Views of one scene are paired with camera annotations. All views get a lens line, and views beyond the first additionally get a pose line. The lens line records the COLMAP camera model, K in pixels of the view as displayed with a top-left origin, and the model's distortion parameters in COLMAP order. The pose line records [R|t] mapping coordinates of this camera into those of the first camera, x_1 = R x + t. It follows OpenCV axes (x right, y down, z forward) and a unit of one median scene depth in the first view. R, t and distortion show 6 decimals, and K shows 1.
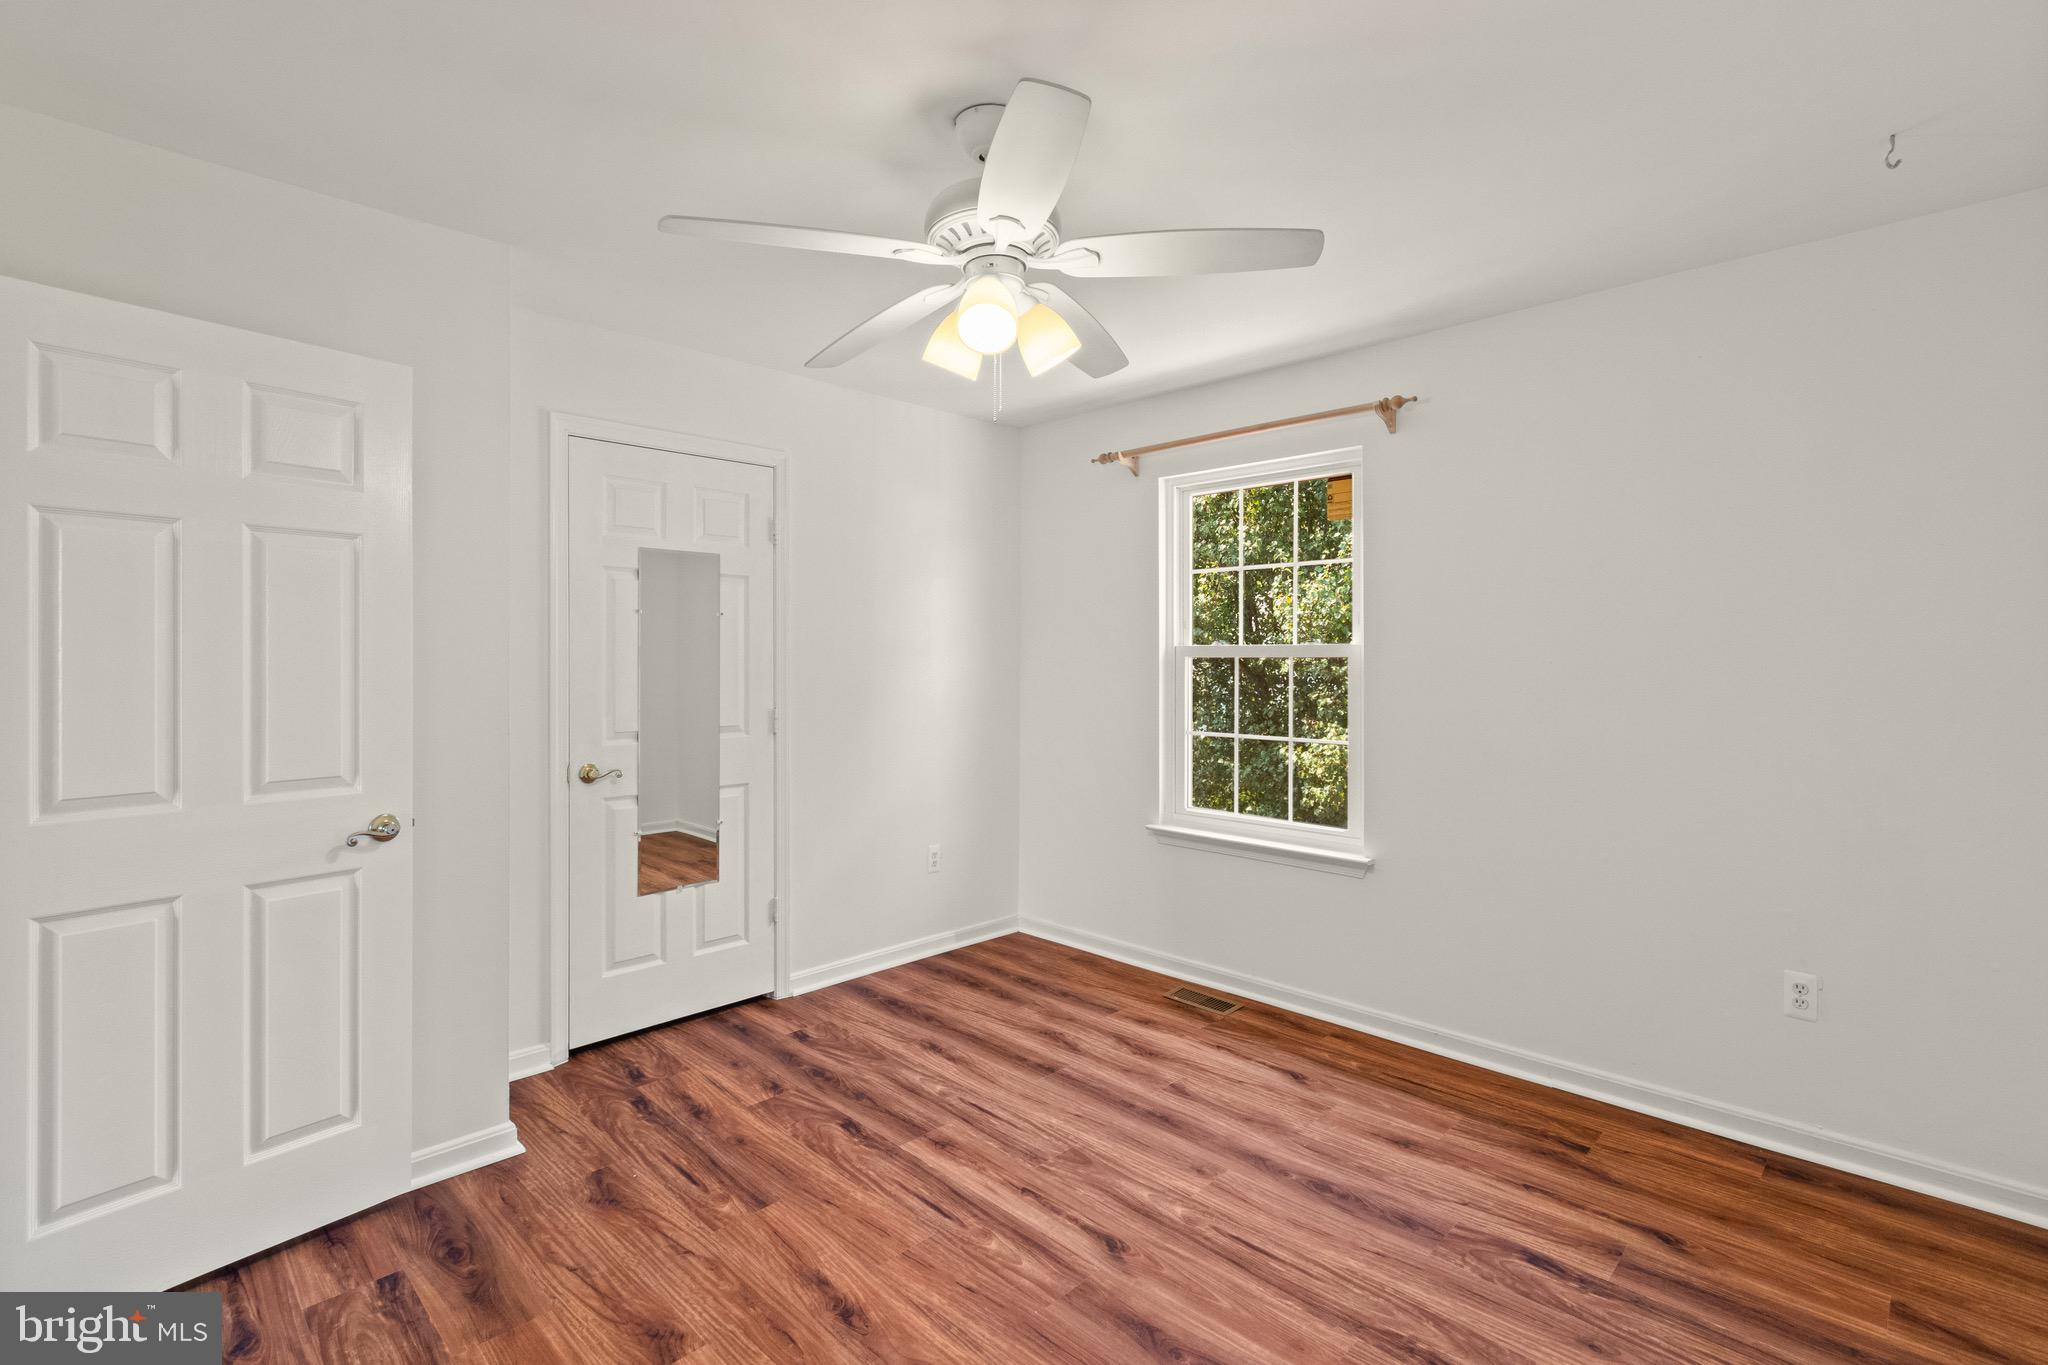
lens RADIAL K [[942.3, 0, 1017.7], [0, 942.3, 674.0], [0, 0, 1]] dist [0.003344, -0.002593]
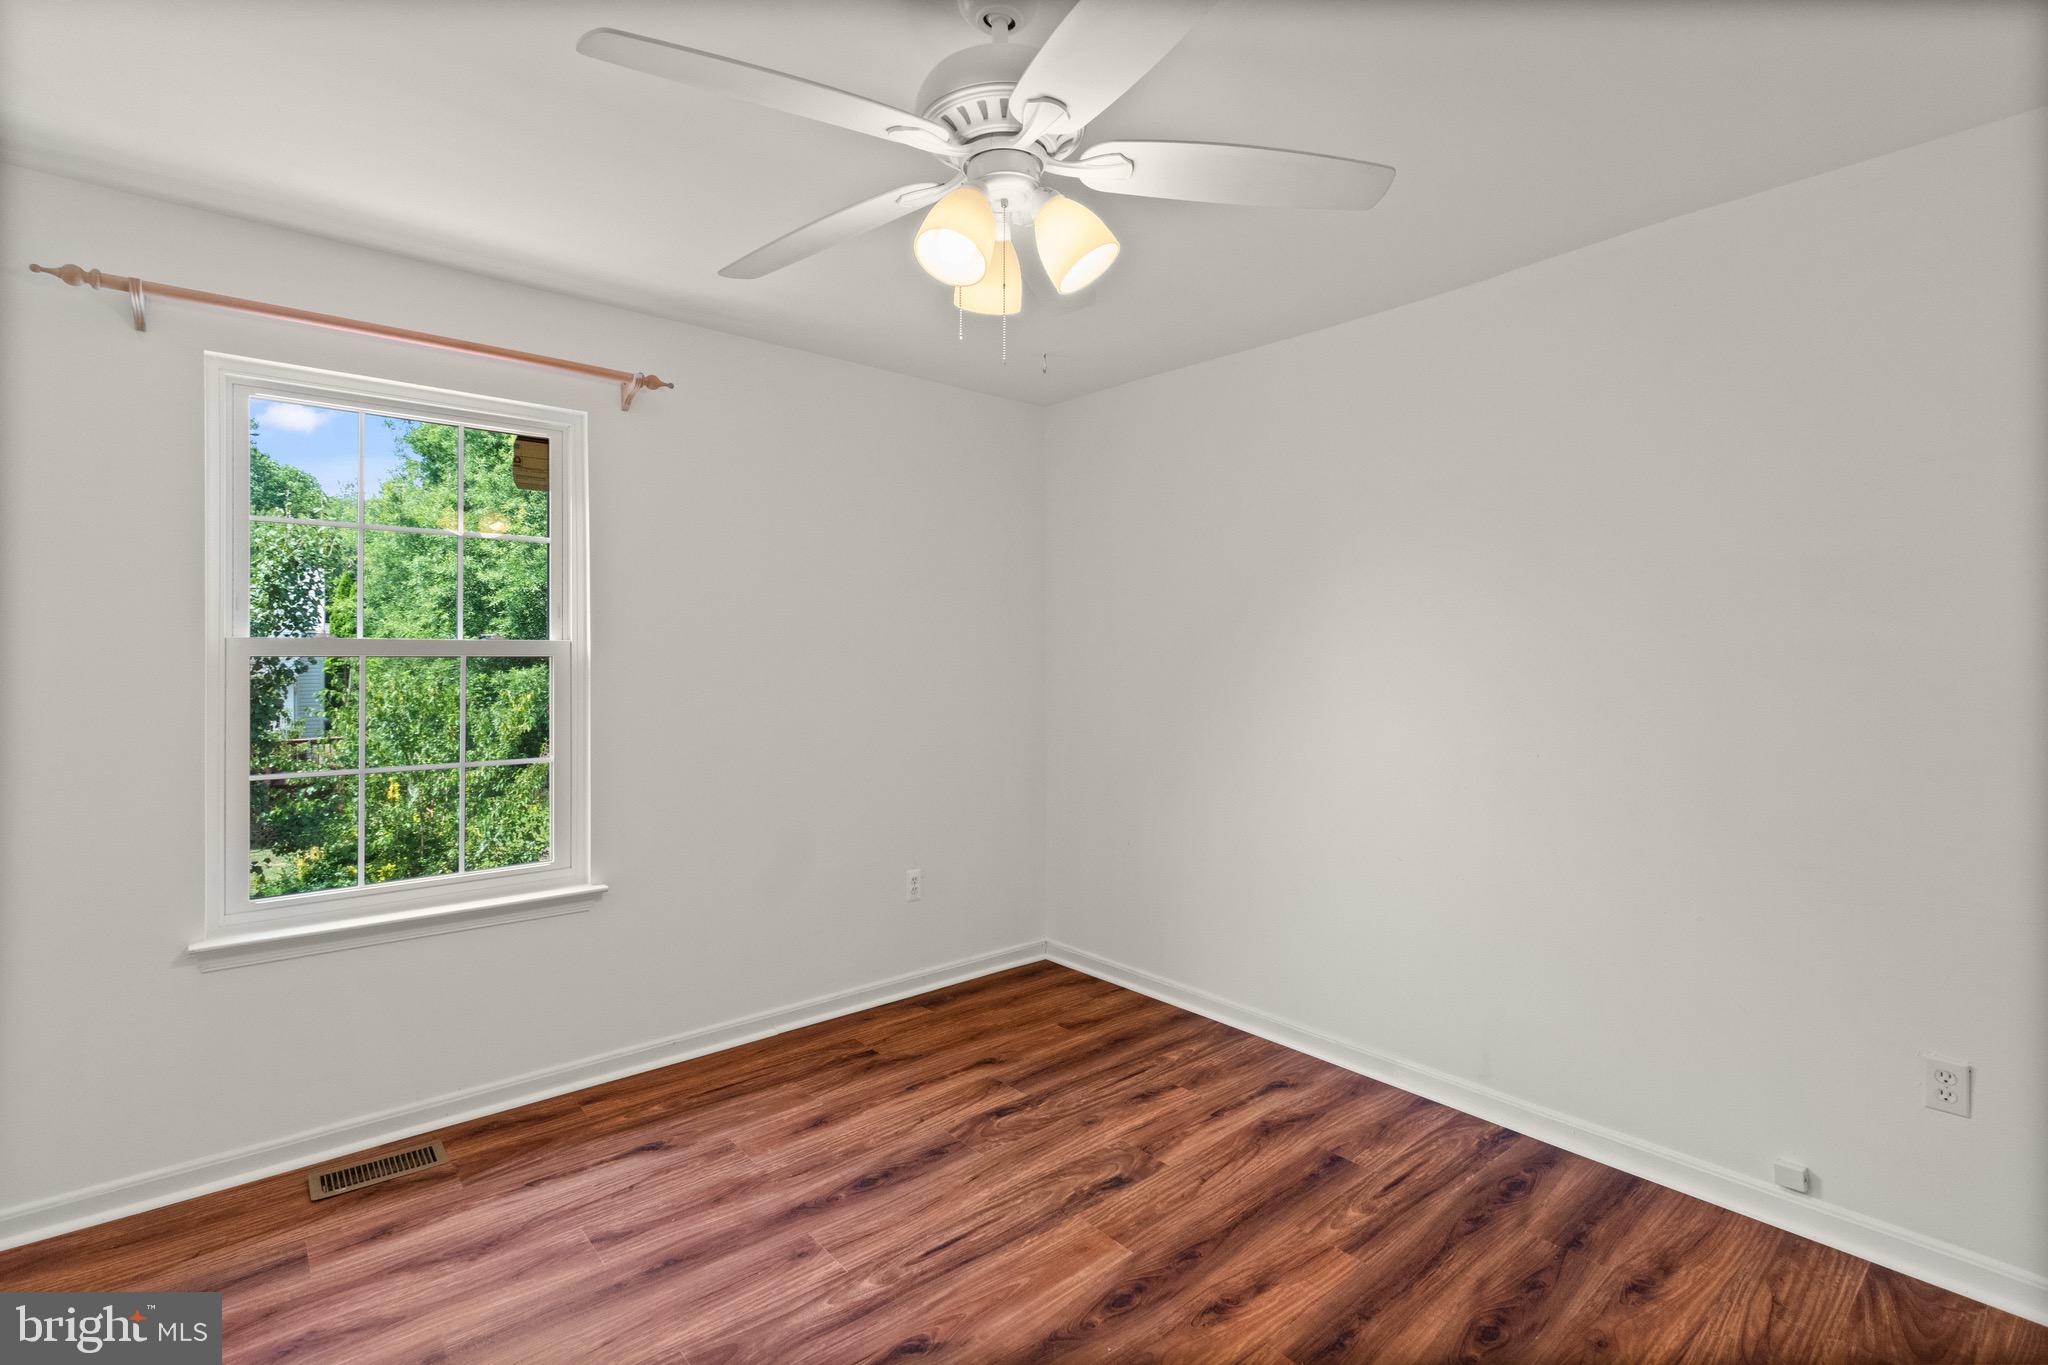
lens RADIAL K [[942.3, 0, 1023.7], [0, 942.3, 668.0], [0, 0, 1]] dist [0.003344, -0.002593]
pose [[0.083122, -0.011417, 0.996474, -0.580689], [0.020532, 0.999742, 0.009741, -0.008579], [-0.996328, 0.019650, 0.083335, 0.653938]]
